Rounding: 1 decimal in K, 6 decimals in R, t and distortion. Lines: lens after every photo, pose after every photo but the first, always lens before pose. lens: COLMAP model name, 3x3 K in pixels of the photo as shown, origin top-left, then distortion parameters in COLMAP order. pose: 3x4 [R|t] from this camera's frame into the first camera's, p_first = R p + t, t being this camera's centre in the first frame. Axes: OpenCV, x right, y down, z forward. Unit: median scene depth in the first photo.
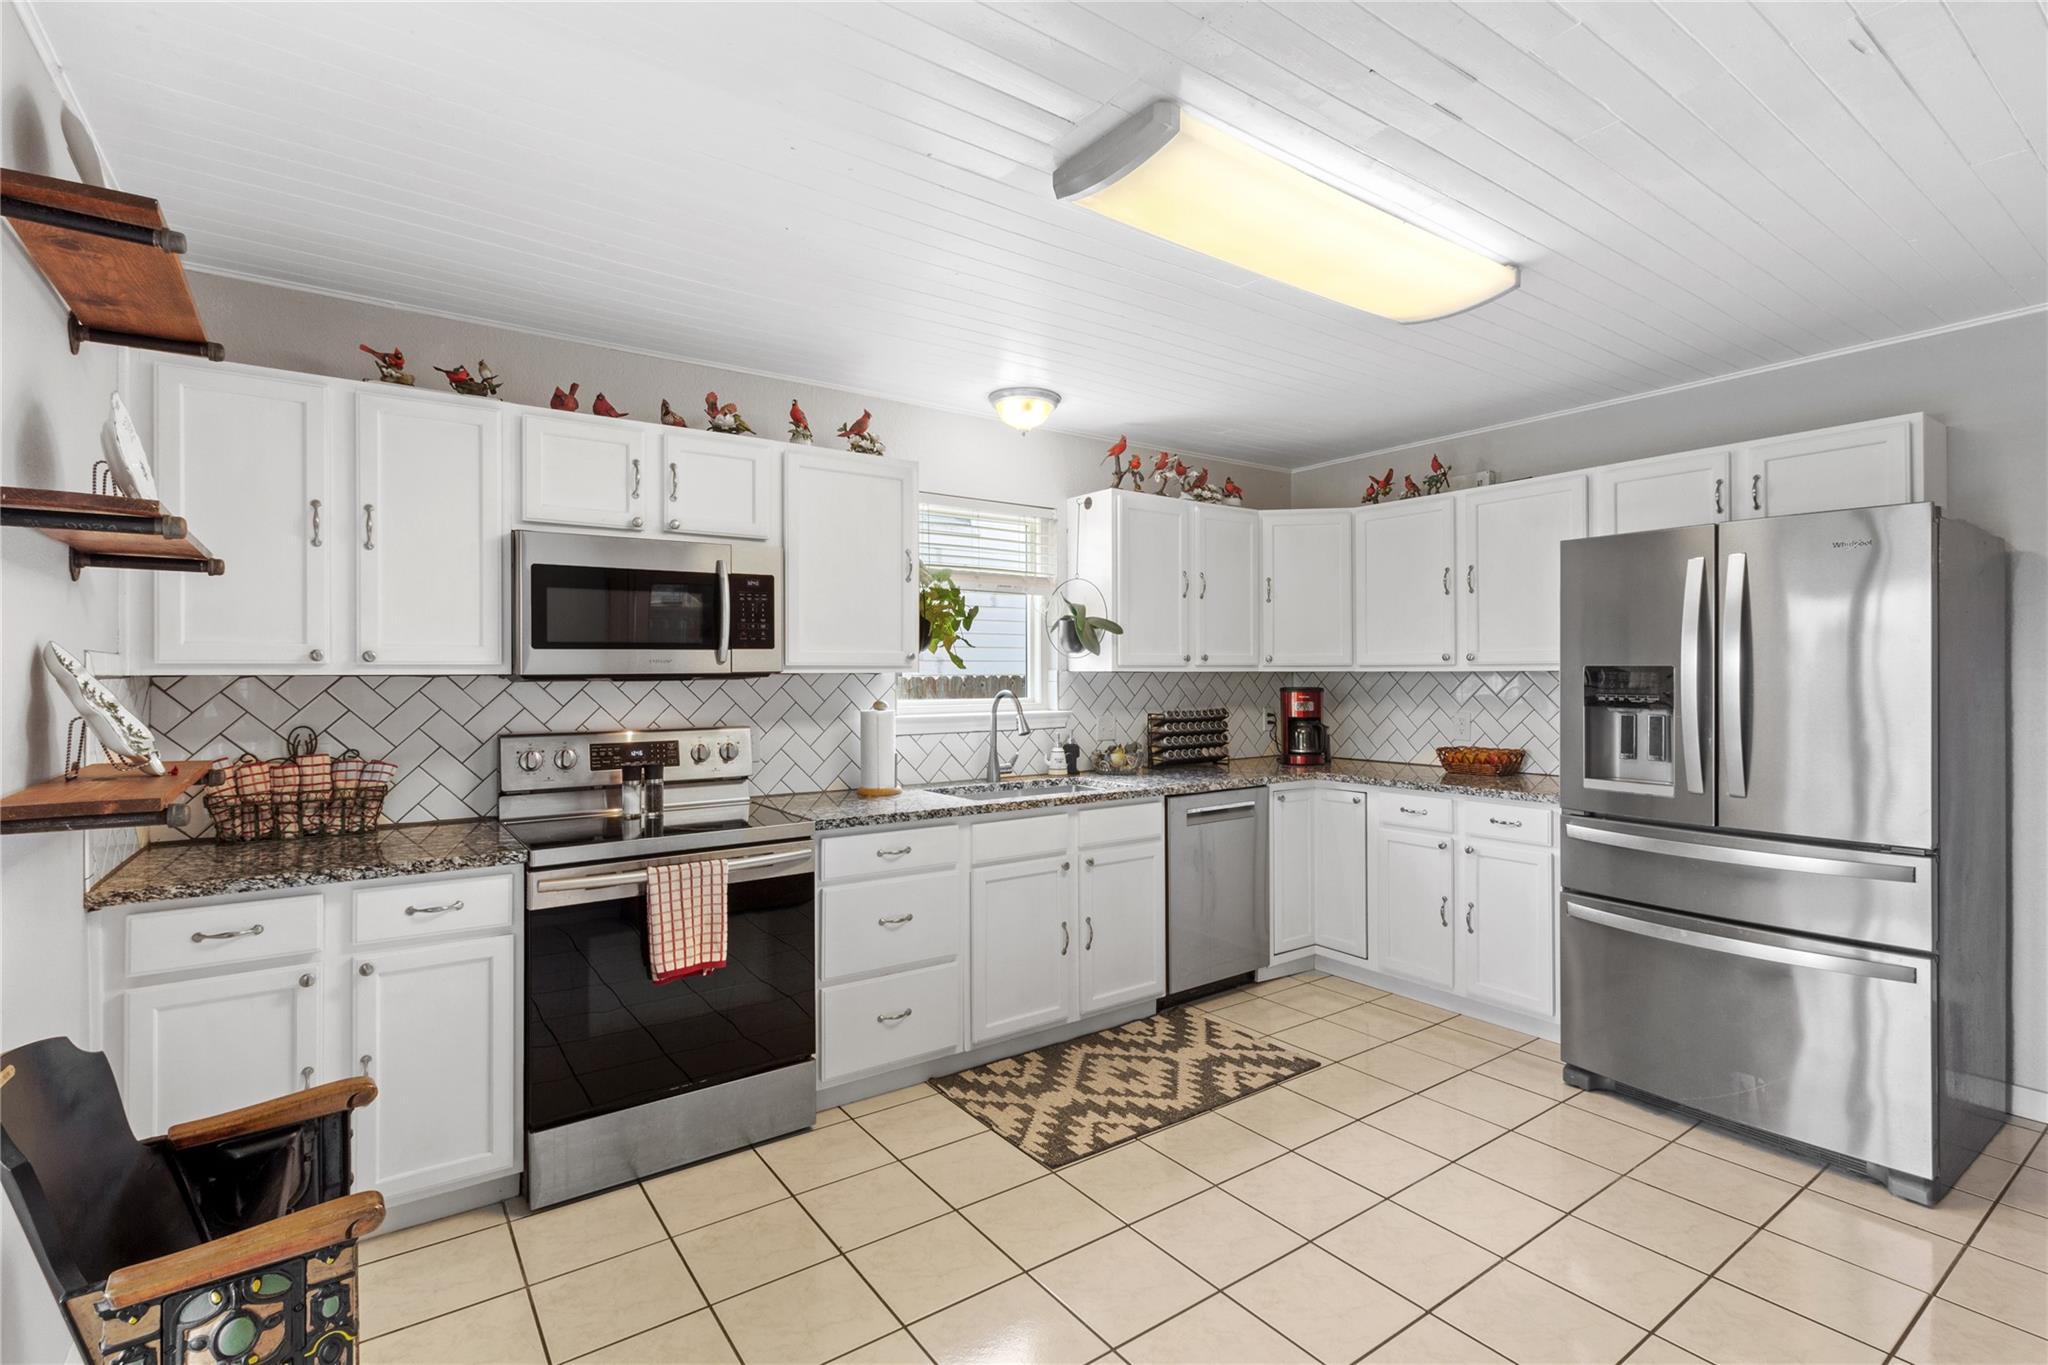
lens RADIAL K [[949.1, 0, 1041.7], [0, 949.1, 665.1], [0, 0, 1]] dist [0.002255, 0.000397]
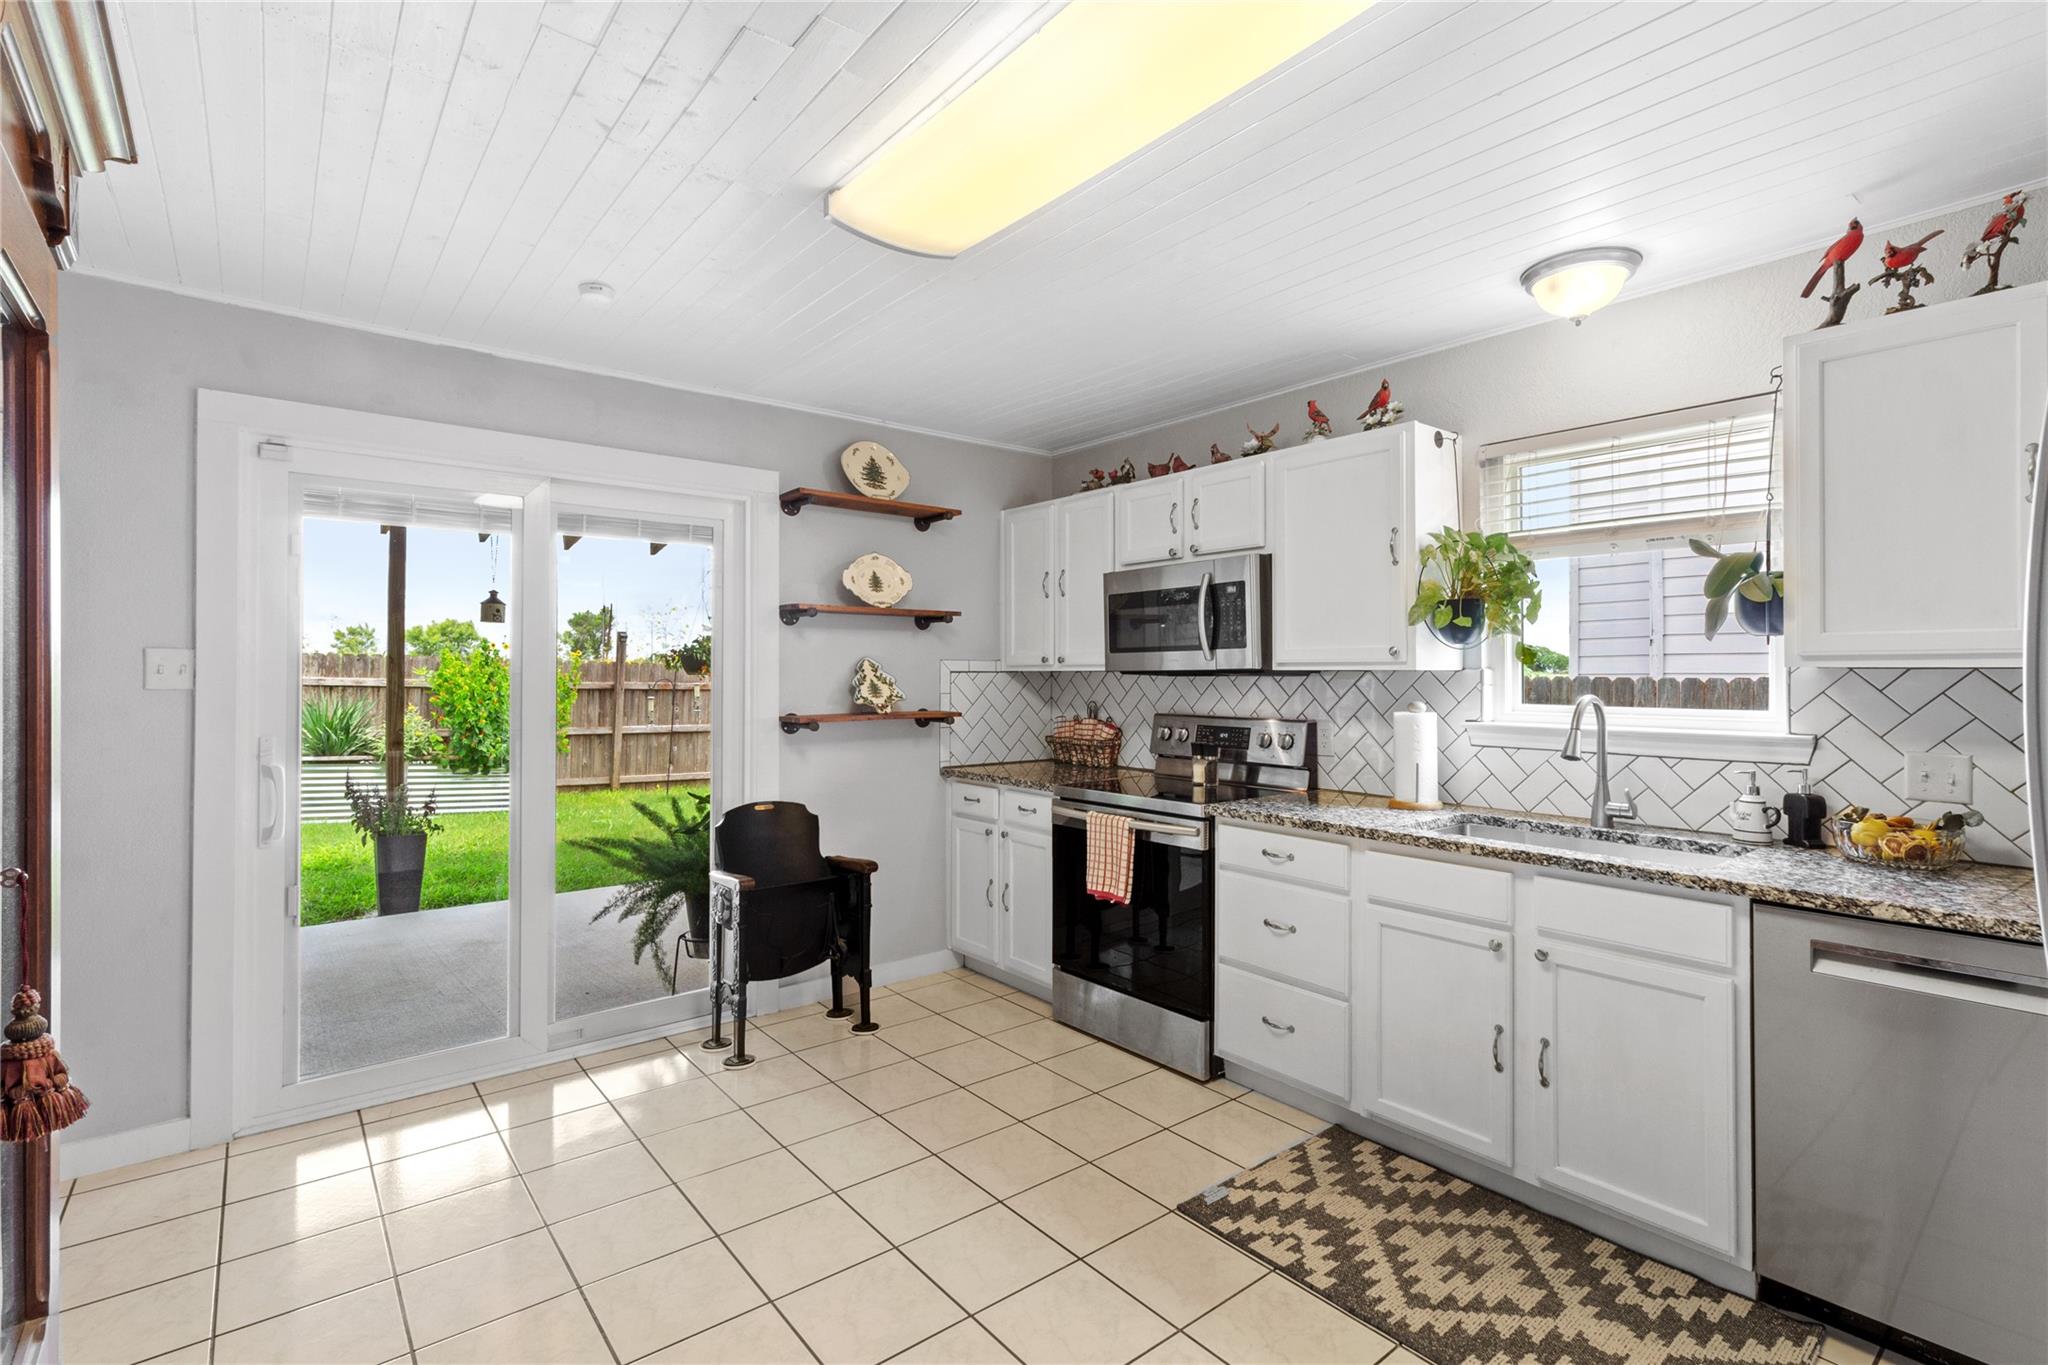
lens RADIAL K [[949.1, 0, 1041.7], [0, 949.1, 665.1], [0, 0, 1]] dist [0.002255, 0.000397]
pose [[0.064509, -0.004344, -0.997908, 0.721675], [0.008483, 0.999957, -0.003804, 0.004664], [0.997881, -0.008220, 0.064543, 0.636620]]
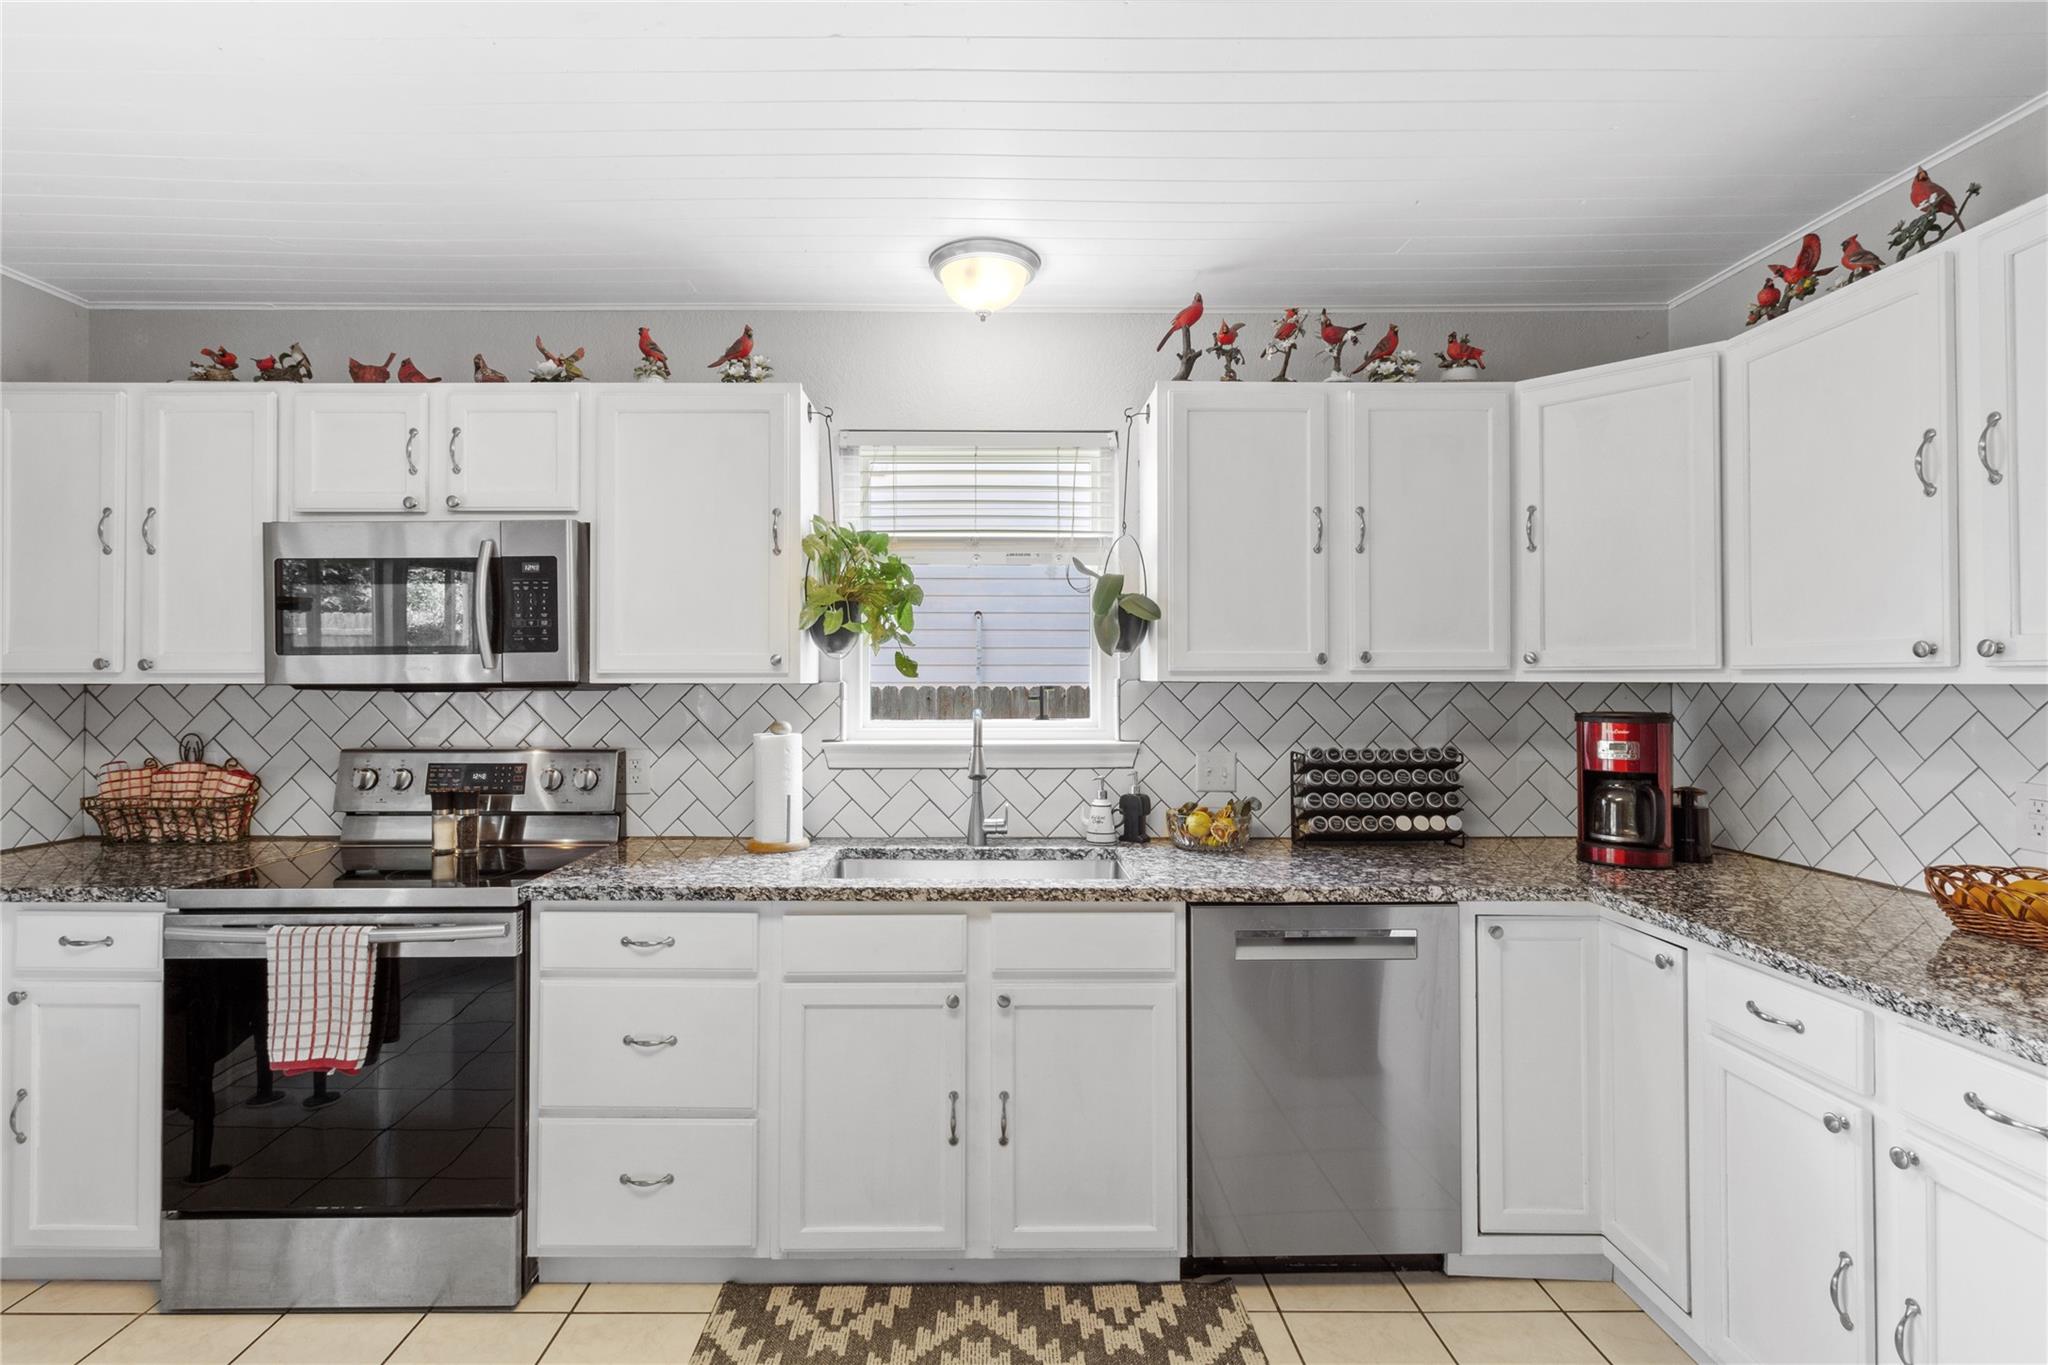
lens RADIAL K [[962.5, 0, 988.8], [0, 962.5, 670.3], [0, 0, 1]] dist [0.000674, -0.000278]
pose [[0.812602, -0.003446, -0.582808, 0.414885], [0.002639, 0.999994, -0.002234, 0.000824], [0.582813, 0.000277, 0.812606, 0.523247]]
